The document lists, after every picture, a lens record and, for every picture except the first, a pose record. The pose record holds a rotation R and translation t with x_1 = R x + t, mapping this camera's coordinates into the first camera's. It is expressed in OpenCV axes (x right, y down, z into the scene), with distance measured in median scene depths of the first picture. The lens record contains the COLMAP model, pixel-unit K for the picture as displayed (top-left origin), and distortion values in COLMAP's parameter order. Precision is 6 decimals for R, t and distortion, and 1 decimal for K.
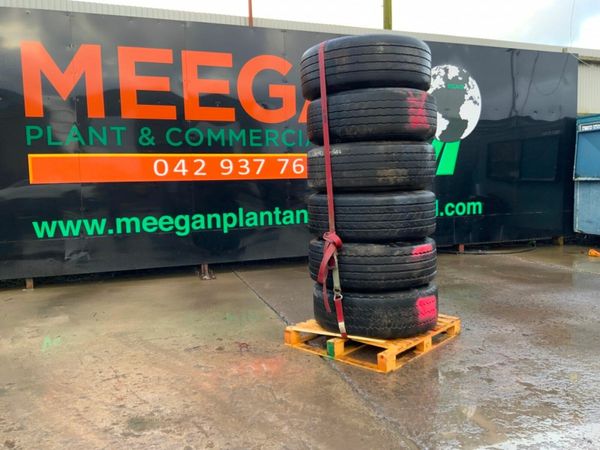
lens RADIAL K [[496.8, 0, 304.4], [0, 496.8, 225.1], [0, 0, 1]] dist [0.062645, -0.115721]
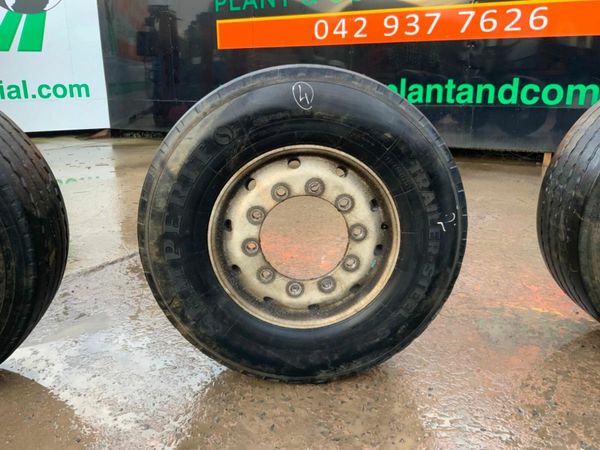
lens RADIAL K [[496.8, 0, 301.1], [0, 496.8, 230.4], [0, 0, 1]] dist [0.062645, -0.115721]
pose [[0.685441, 0.231317, -0.690408, 0.401621], [-0.073087, 0.965265, 0.250844, 0.013365], [0.724451, -0.121479, 0.678538, 0.295775]]
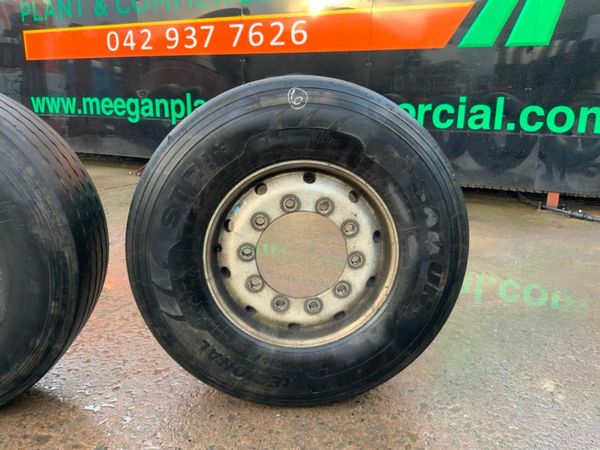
lens RADIAL K [[496.8, 0, 302.0], [0, 496.8, 228.9], [0, 0, 1]] dist [0.062645, -0.115721]
pose [[0.694280, 0.215642, -0.686639, 0.607616], [-0.092357, 0.972864, 0.212148, -0.010938], [0.713755, -0.083874, 0.695356, 0.585029]]
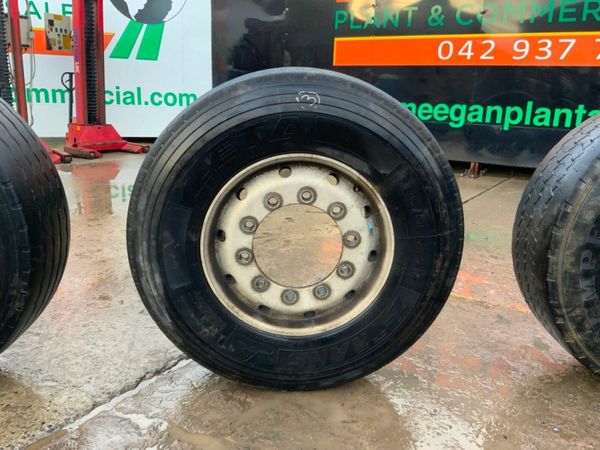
lens RADIAL K [[496.8, 0, 300.7], [0, 496.8, 230.0], [0, 0, 1]] dist [0.062645, -0.115721]
pose [[0.637018, 0.246539, -0.730360, 0.302025], [-0.115274, 0.967289, 0.225975, 0.029234], [0.762181, -0.059758, 0.644600, 0.164944]]
